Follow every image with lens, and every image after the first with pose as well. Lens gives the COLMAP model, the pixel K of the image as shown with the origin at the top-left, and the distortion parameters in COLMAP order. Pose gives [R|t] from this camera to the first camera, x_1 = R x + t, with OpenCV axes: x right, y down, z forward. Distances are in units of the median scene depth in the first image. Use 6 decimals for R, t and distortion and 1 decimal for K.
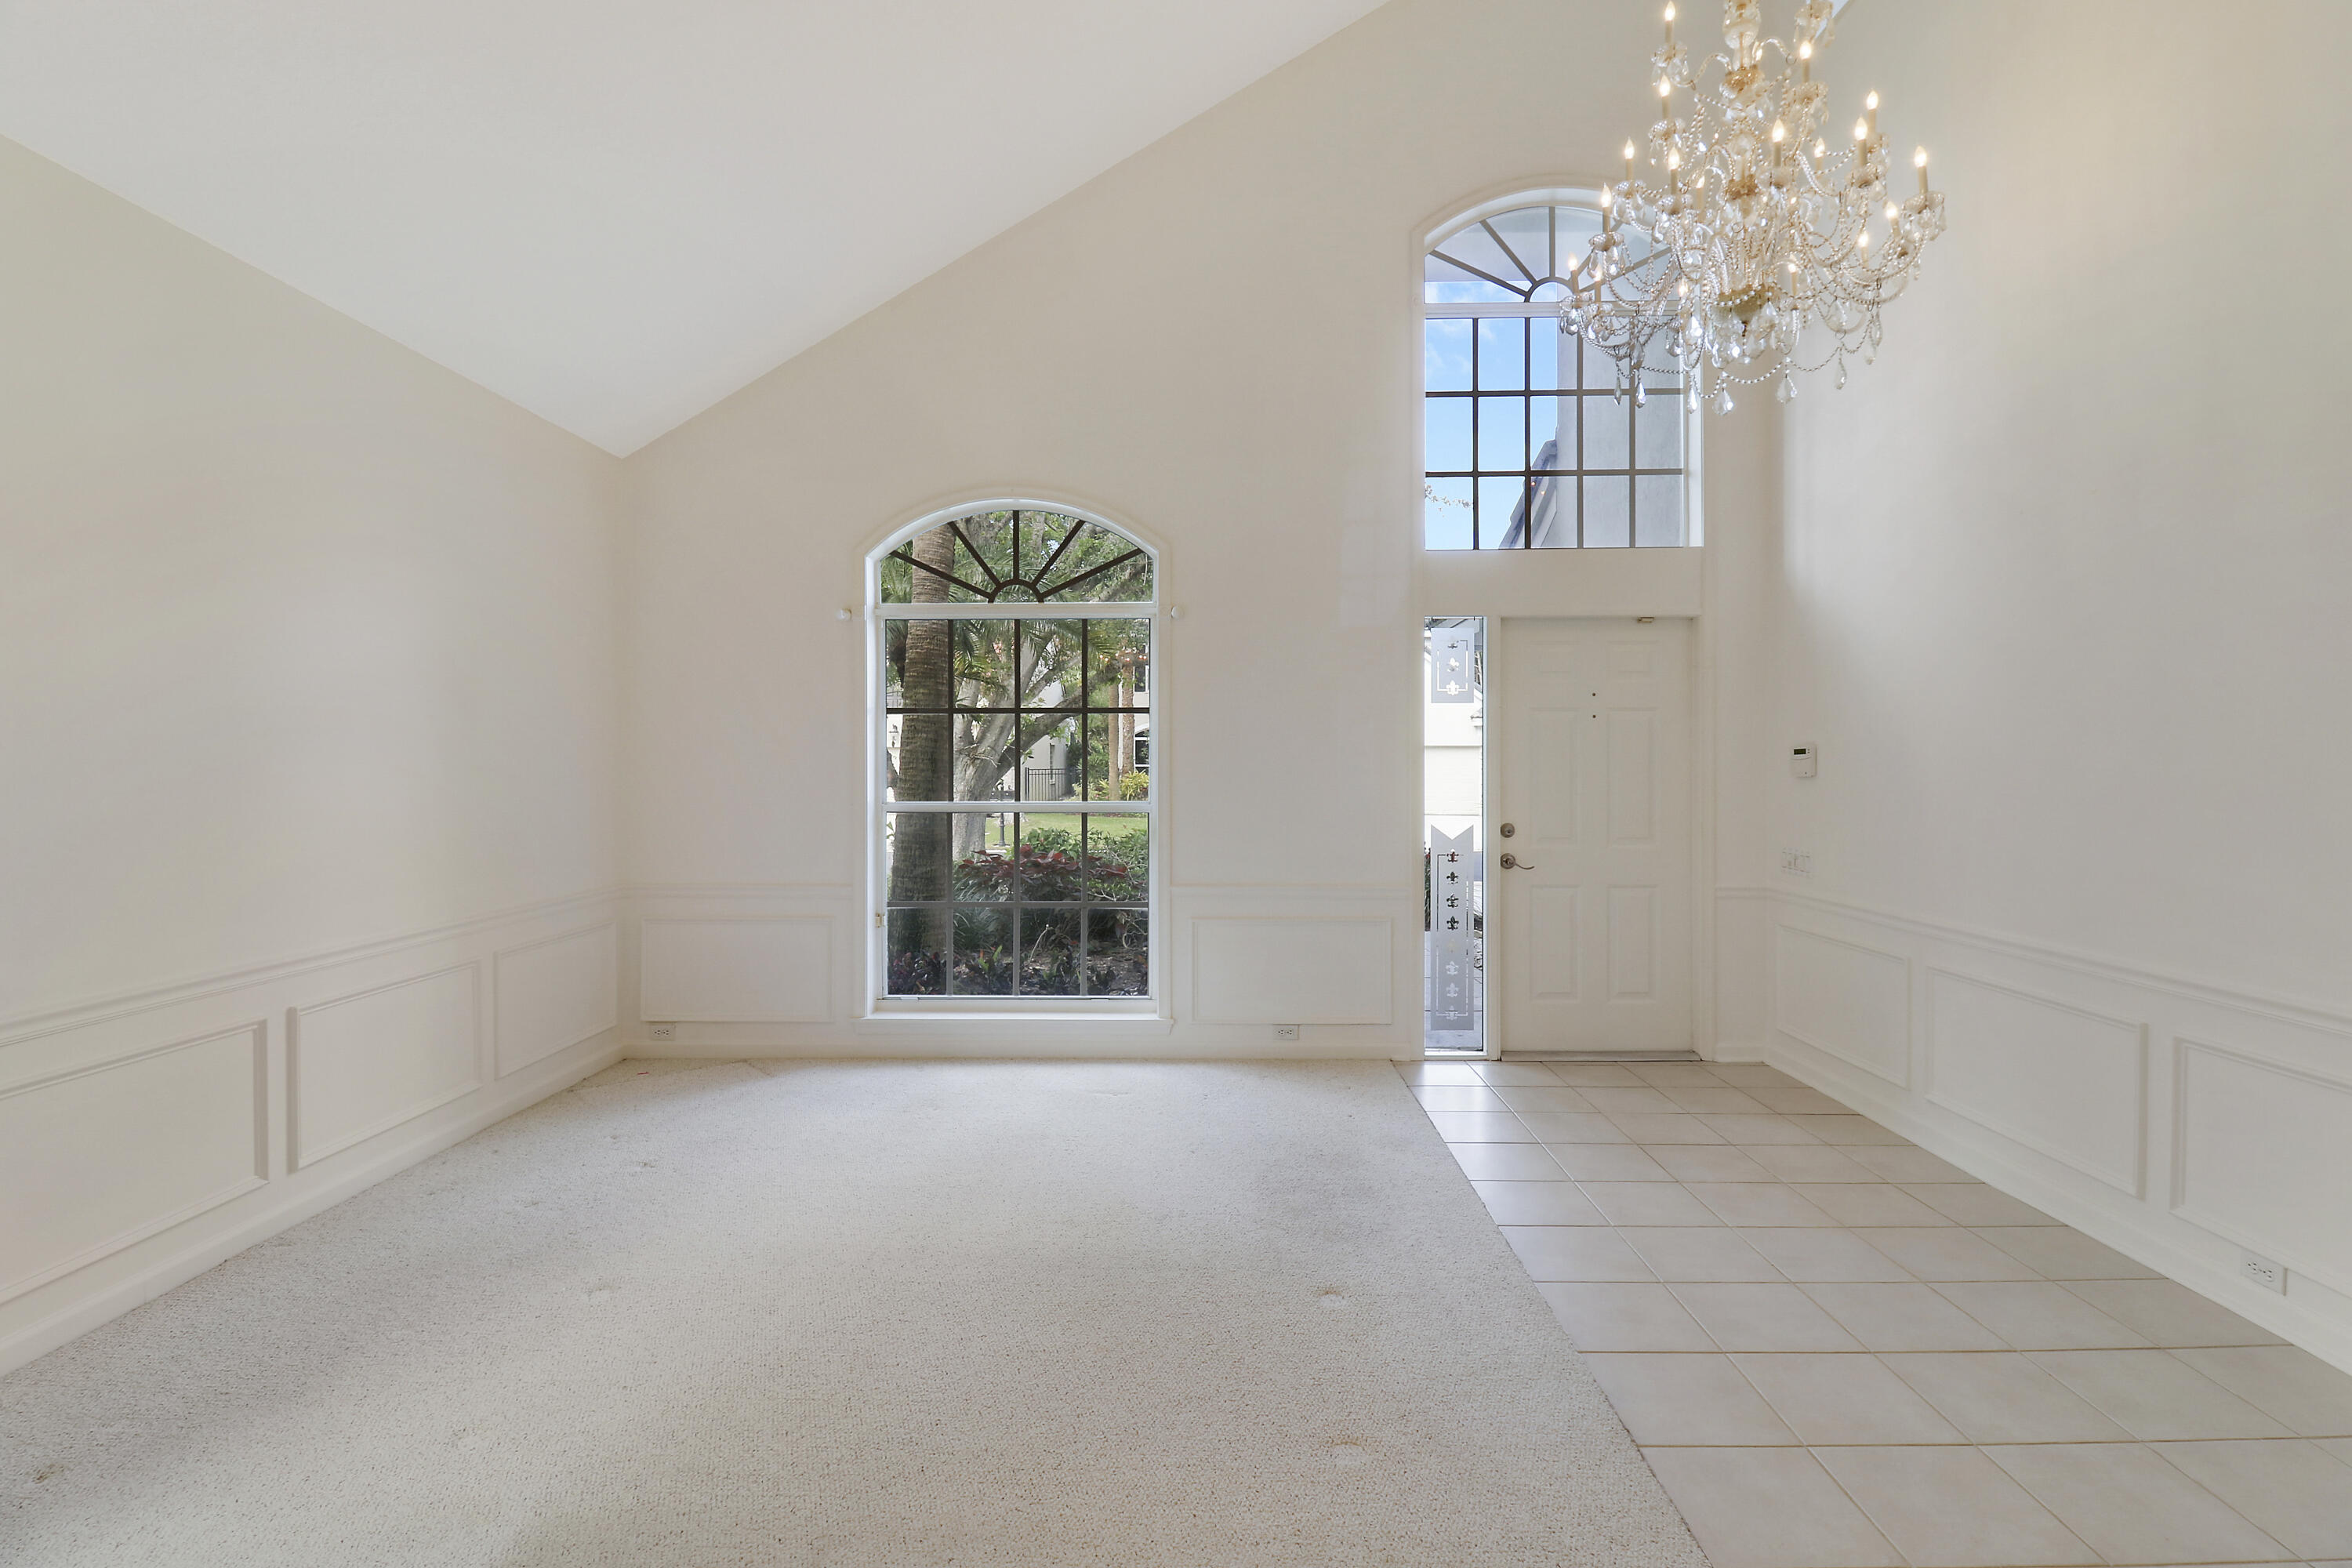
lens RADIAL K [[1085.5, 0, 1187.5], [0, 1085.5, 760.4], [0, 0, 1]] dist [-0.002198, -0.011712]
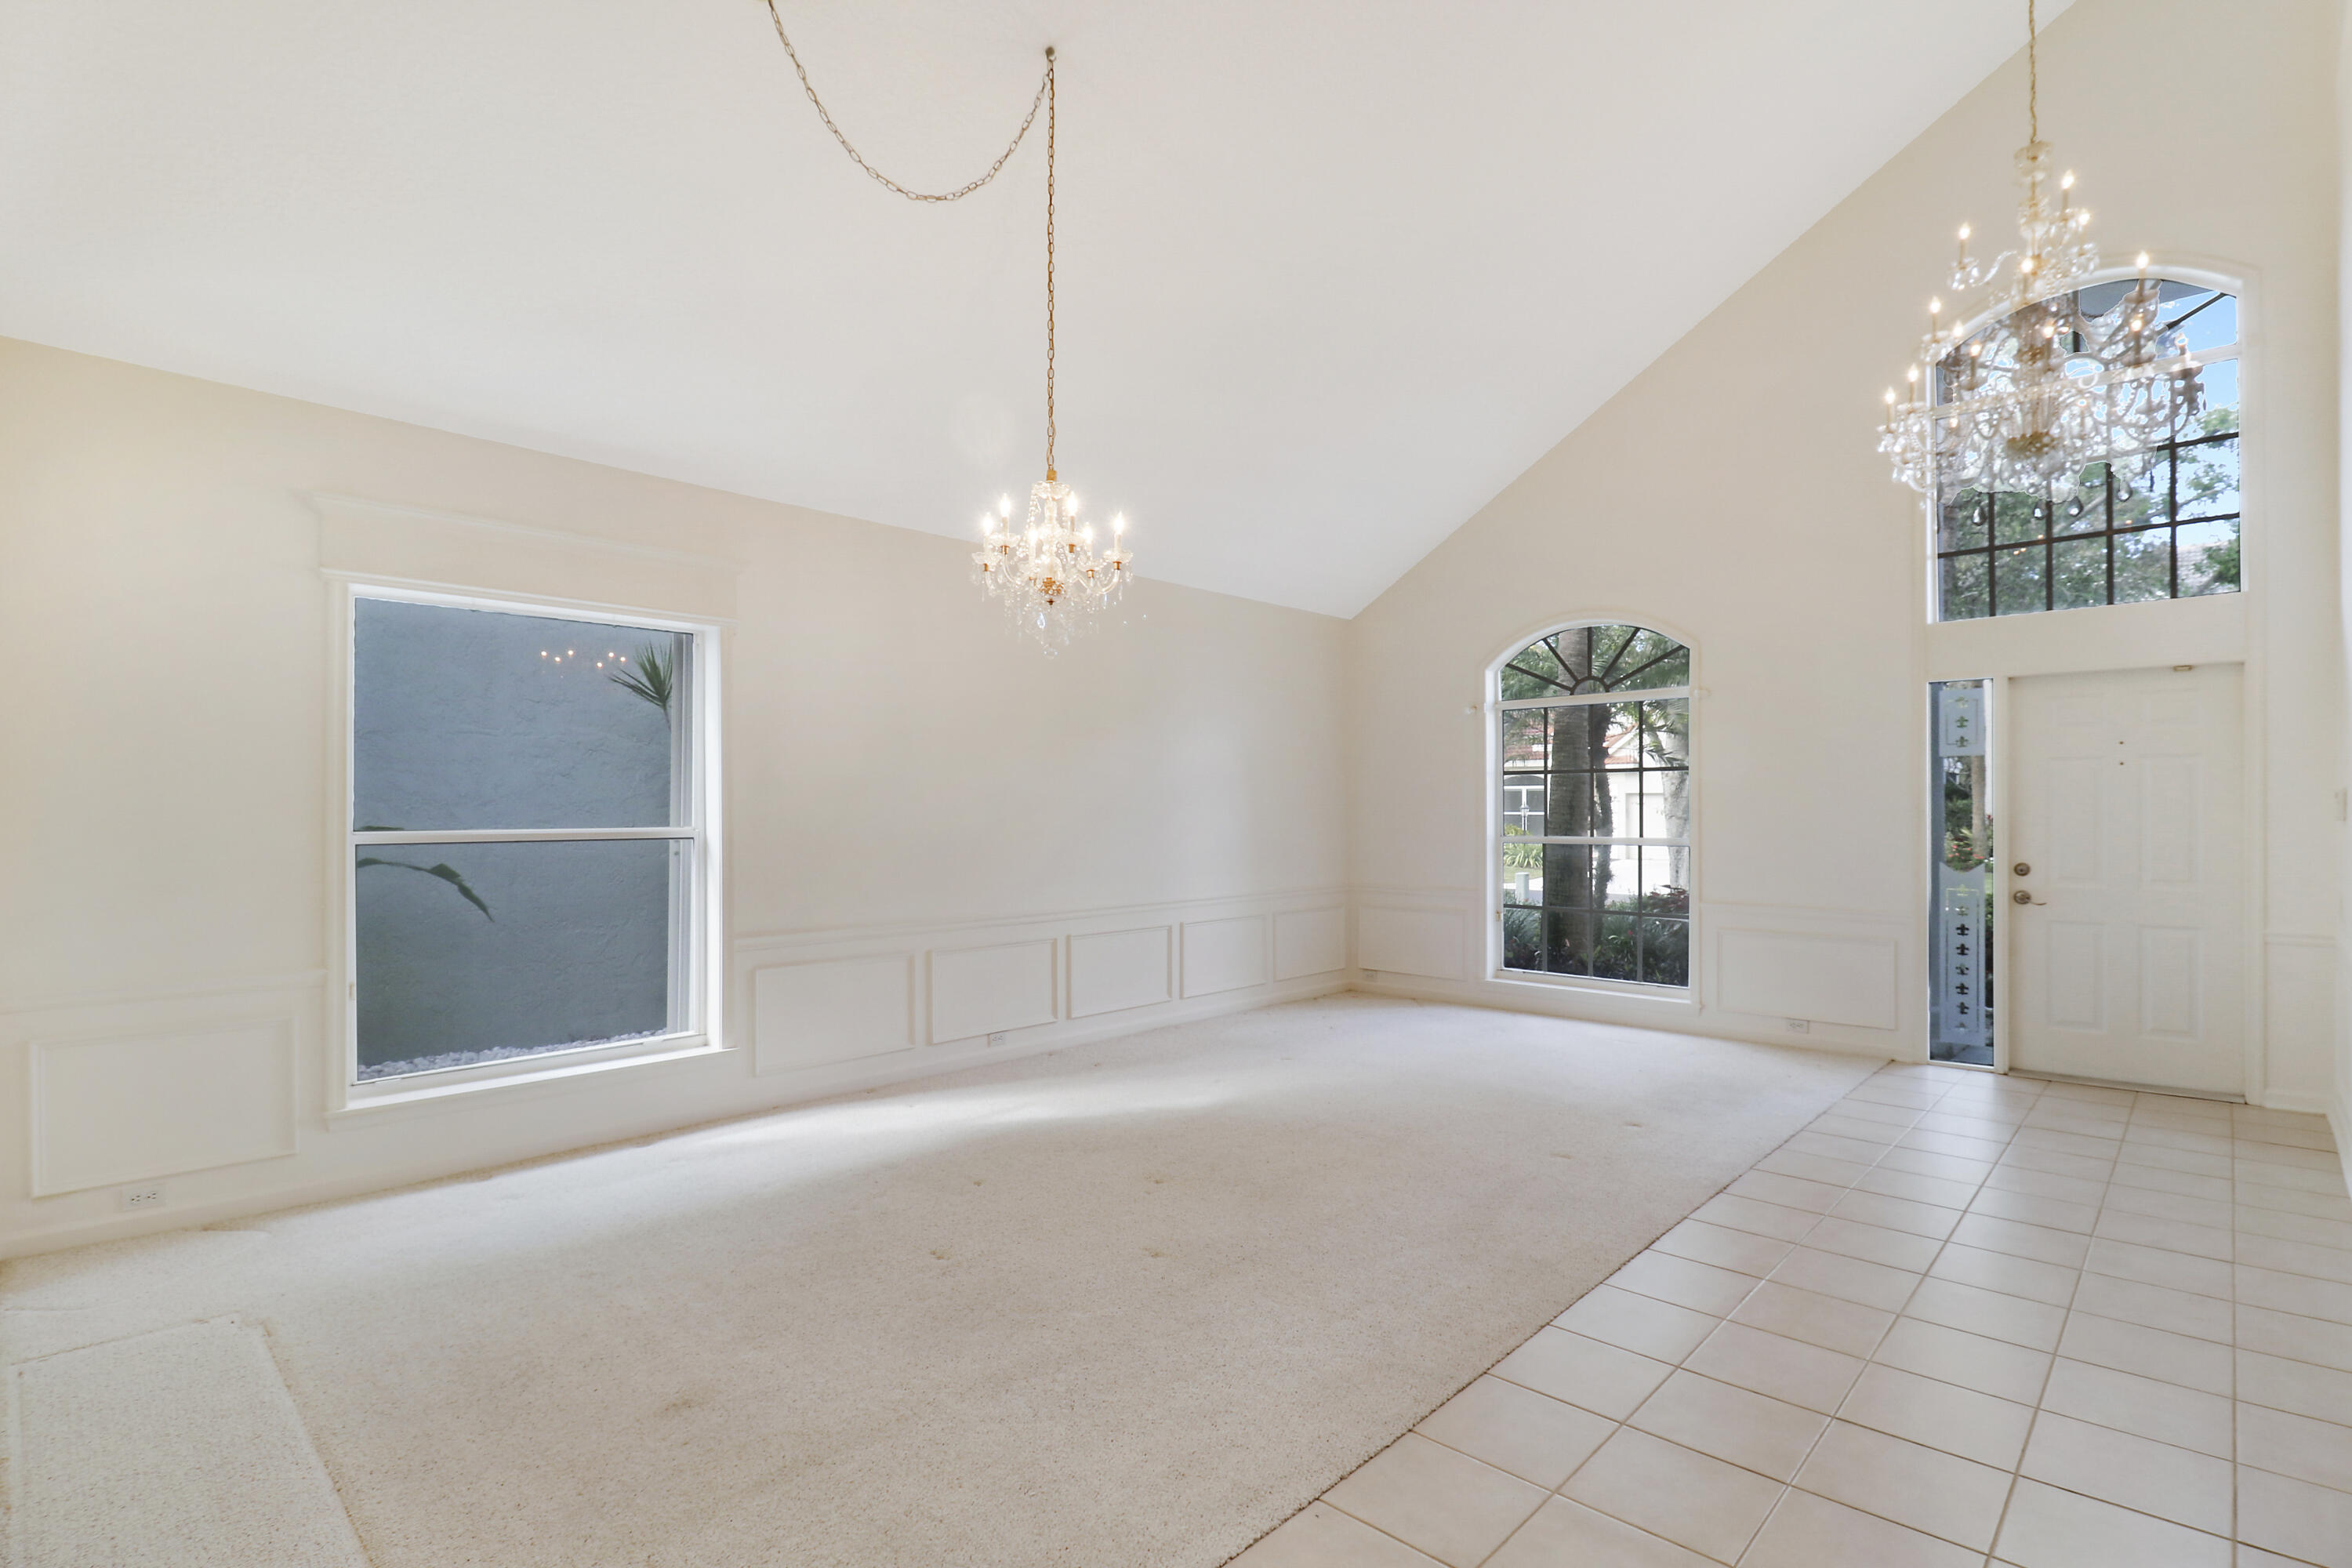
lens RADIAL K [[1051.3, 0, 1181.3], [0, 1051.3, 806.3], [0, 0, 1]] dist [-0.000520, -0.000202]
pose [[0.738813, -0.002734, -0.673905, 0.377107], [0.002617, 0.999996, -0.001188, -0.000698], [0.673906, -0.000886, 0.738817, -0.357965]]
